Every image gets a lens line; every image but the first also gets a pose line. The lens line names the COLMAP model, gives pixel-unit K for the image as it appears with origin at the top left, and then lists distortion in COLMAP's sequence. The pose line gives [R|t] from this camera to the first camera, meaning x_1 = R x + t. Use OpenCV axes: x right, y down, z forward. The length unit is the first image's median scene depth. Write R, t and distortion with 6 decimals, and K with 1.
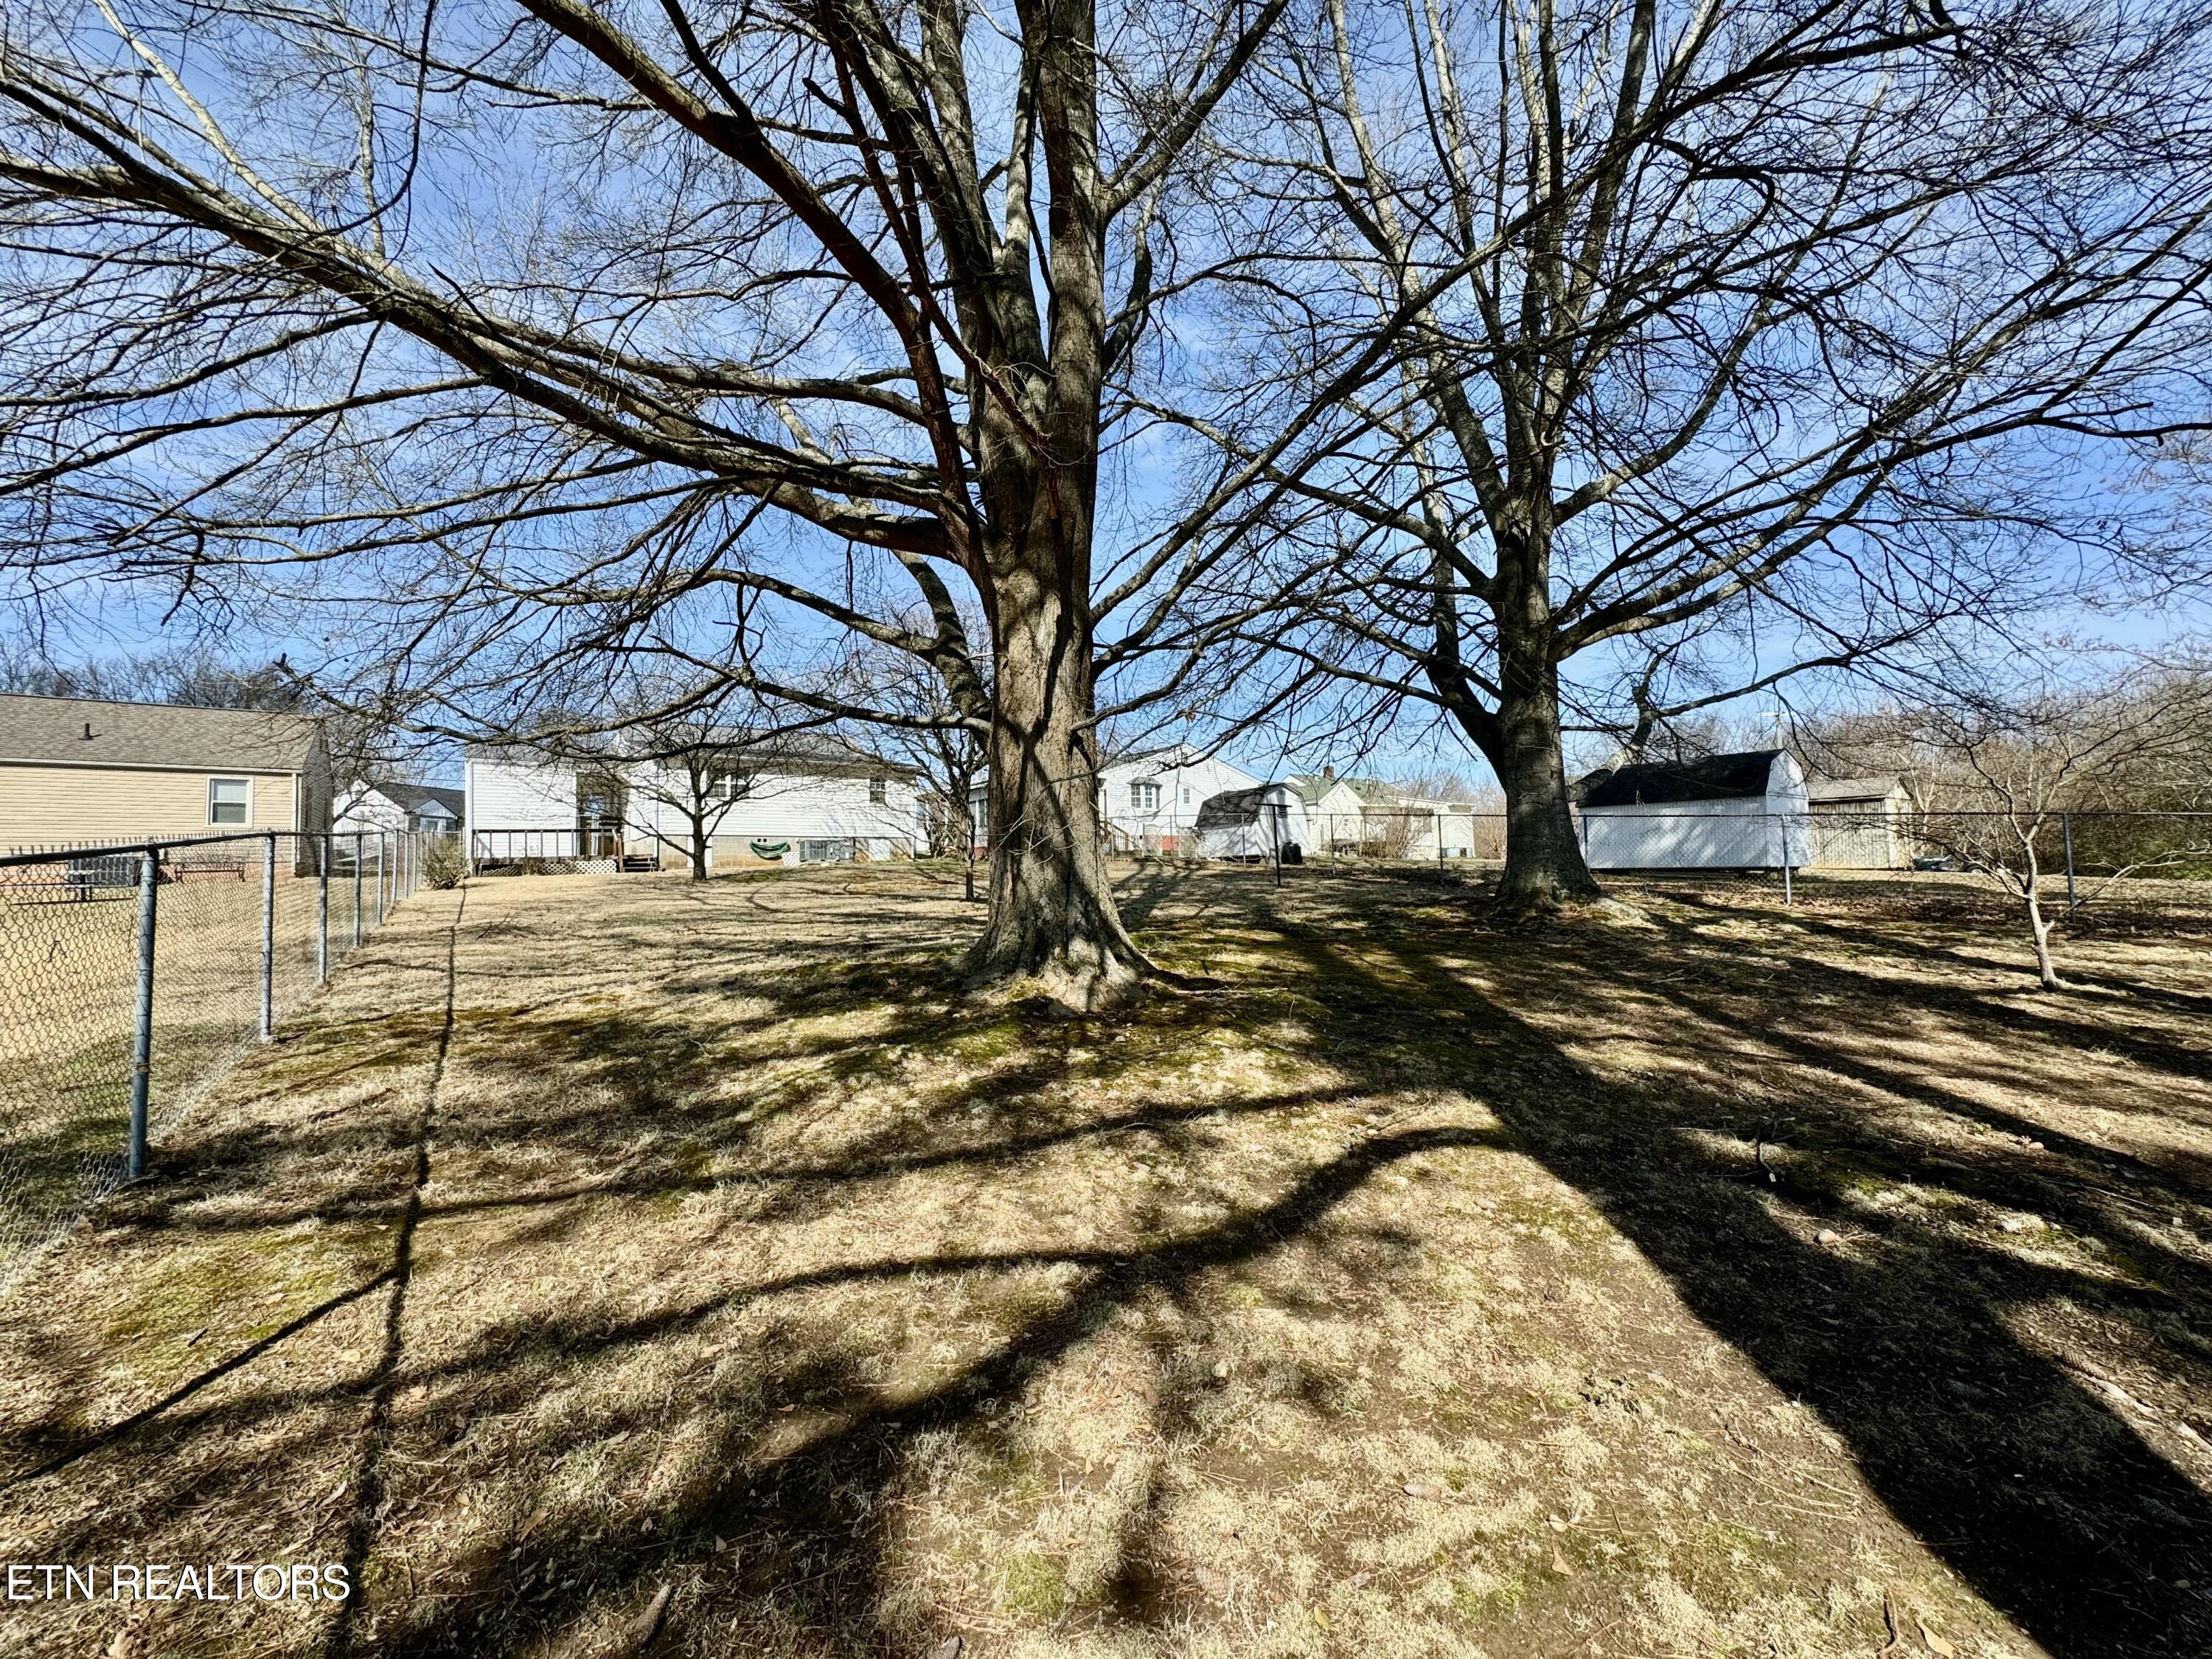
lens RADIAL K [[885.8, 0, 1108.6], [0, 885.8, 822.7], [0, 0, 1]] dist [0.001919, -0.000404]
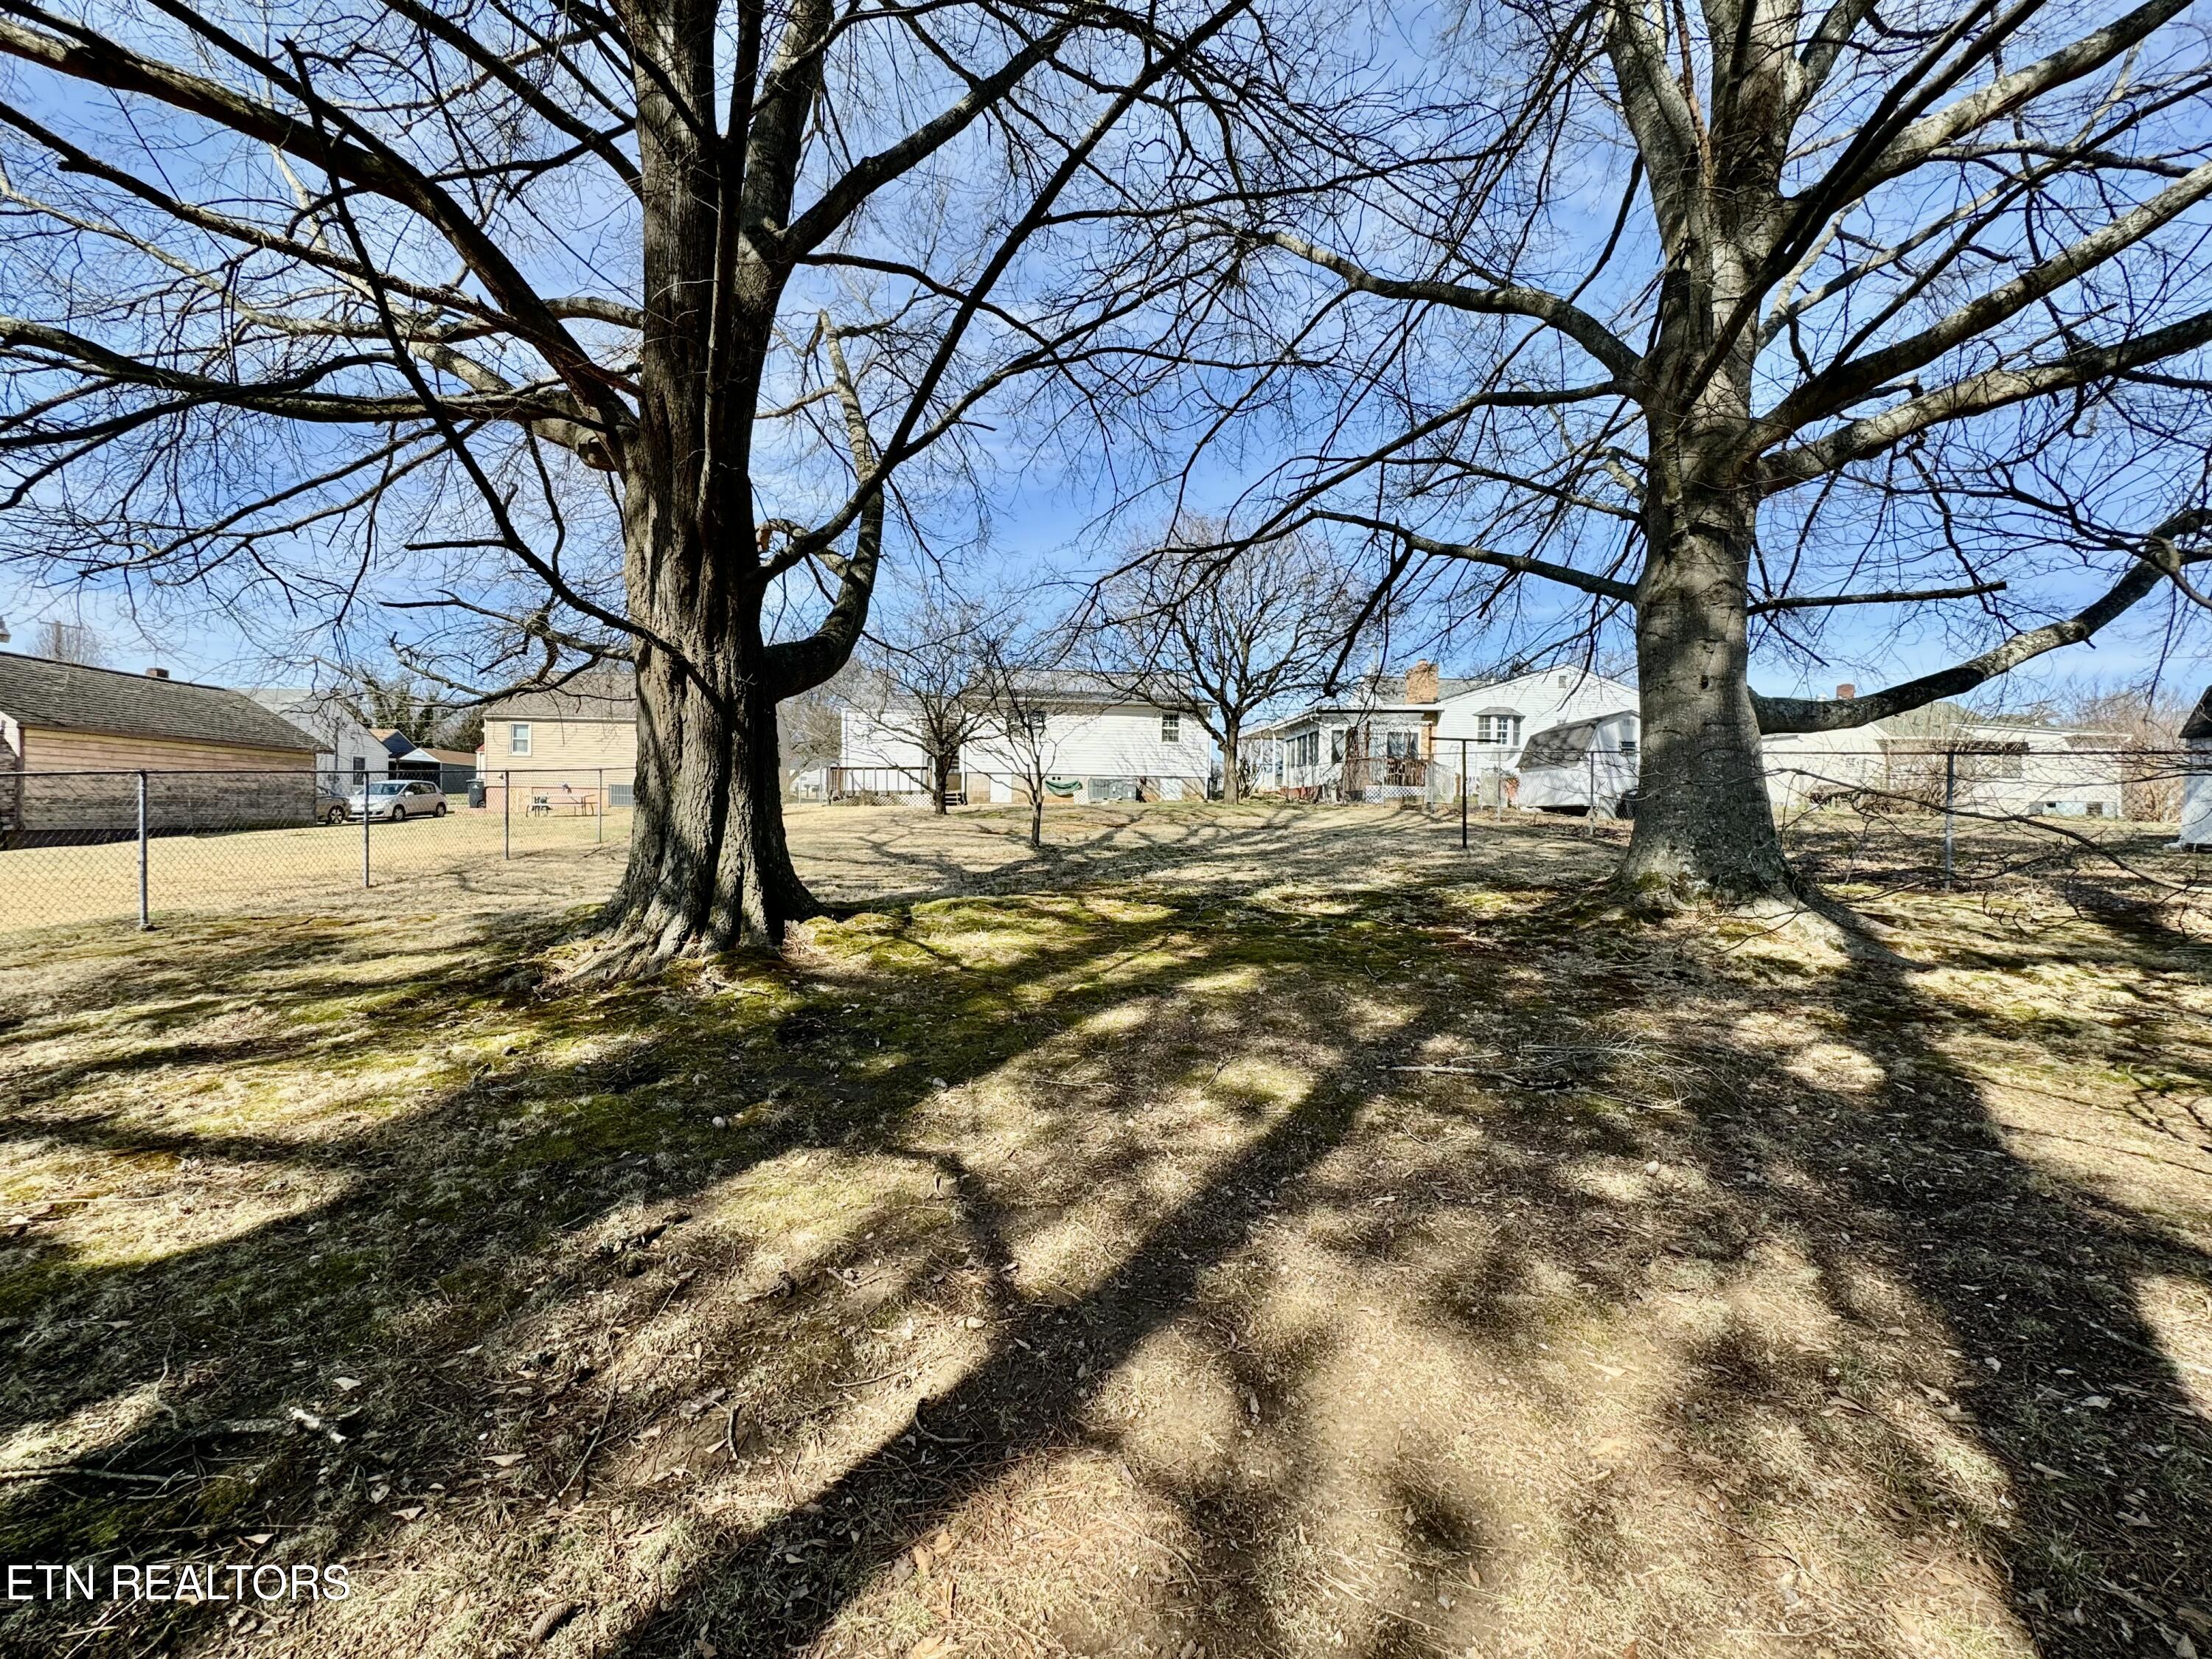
lens RADIAL K [[885.8, 0, 1113.7], [0, 885.8, 830.9], [0, 0, 1]] dist [0.001919, -0.000404]
pose [[0.869581, 0.041360, -0.492056, 0.209578], [-0.002666, 0.996865, 0.079081, -0.001186], [0.493784, -0.067456, 0.866964, 0.136527]]
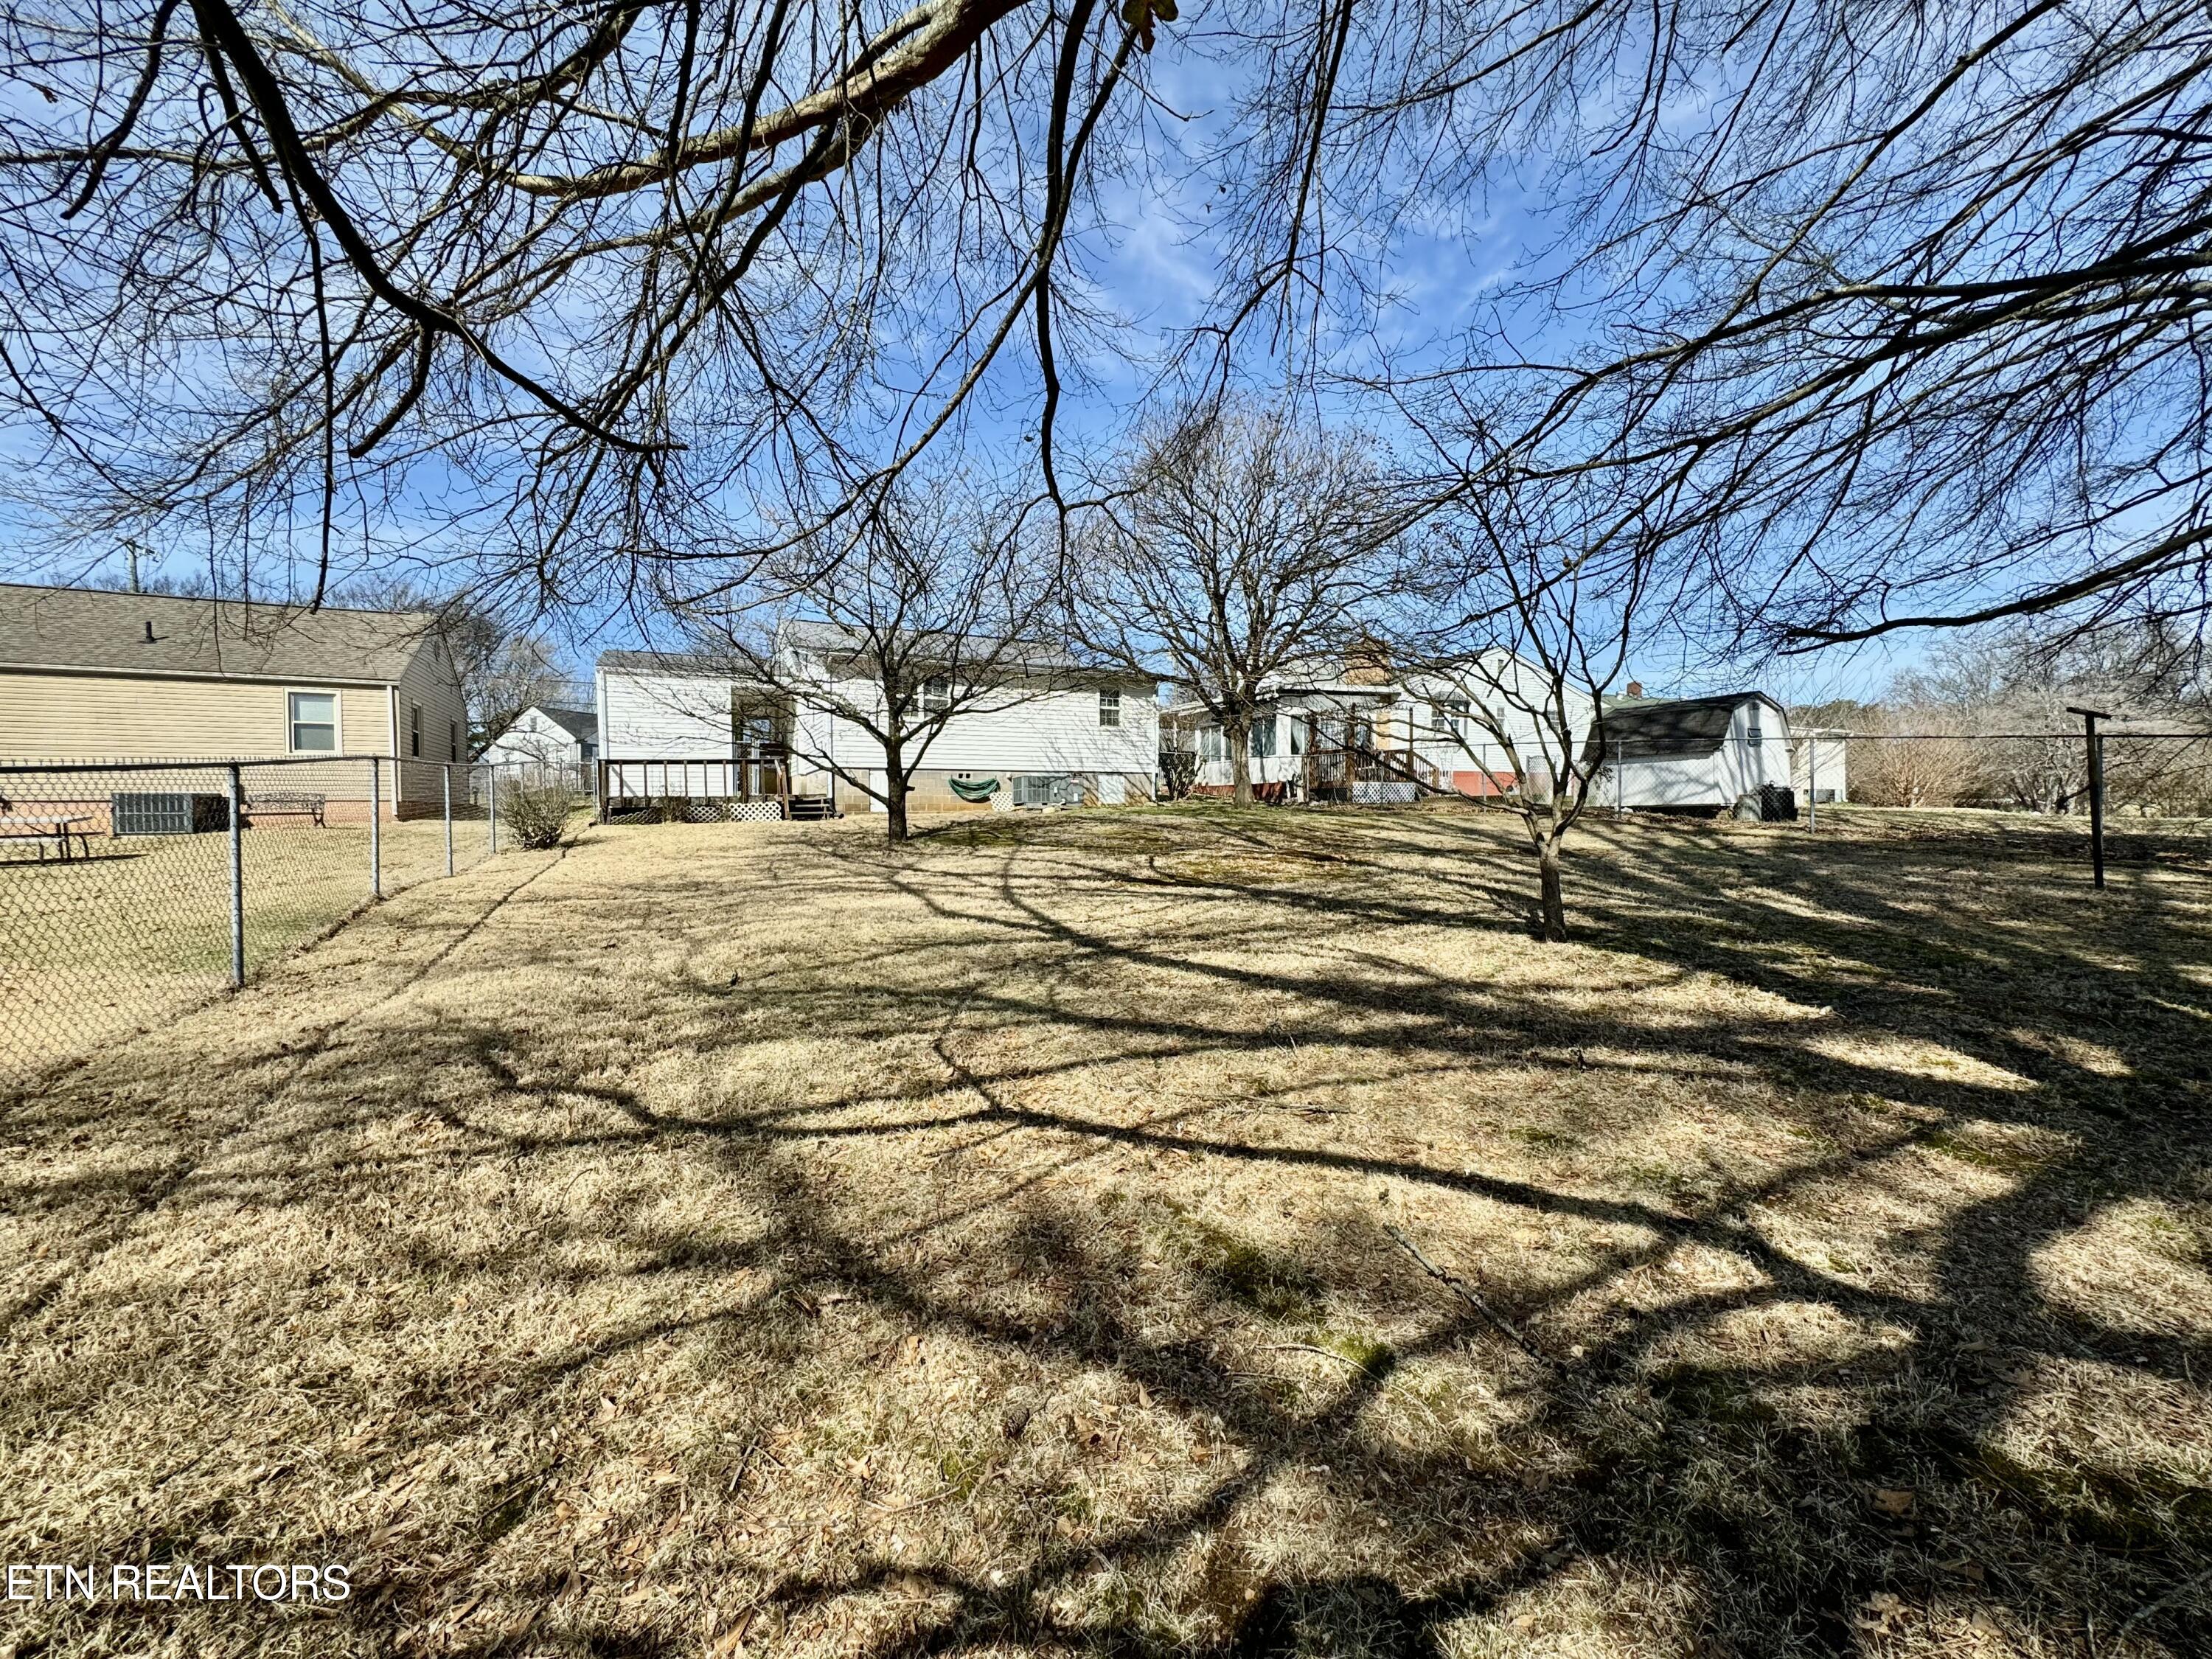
lens RADIAL K [[885.8, 0, 1115.9], [0, 885.8, 831.6], [0, 0, 1]] dist [0.001919, -0.000404]
pose [[0.987942, 0.016615, -0.153927, -0.171684], [-0.003484, 0.996359, 0.085189, 0.003197], [0.154782, -0.083625, 0.984403, 0.324740]]
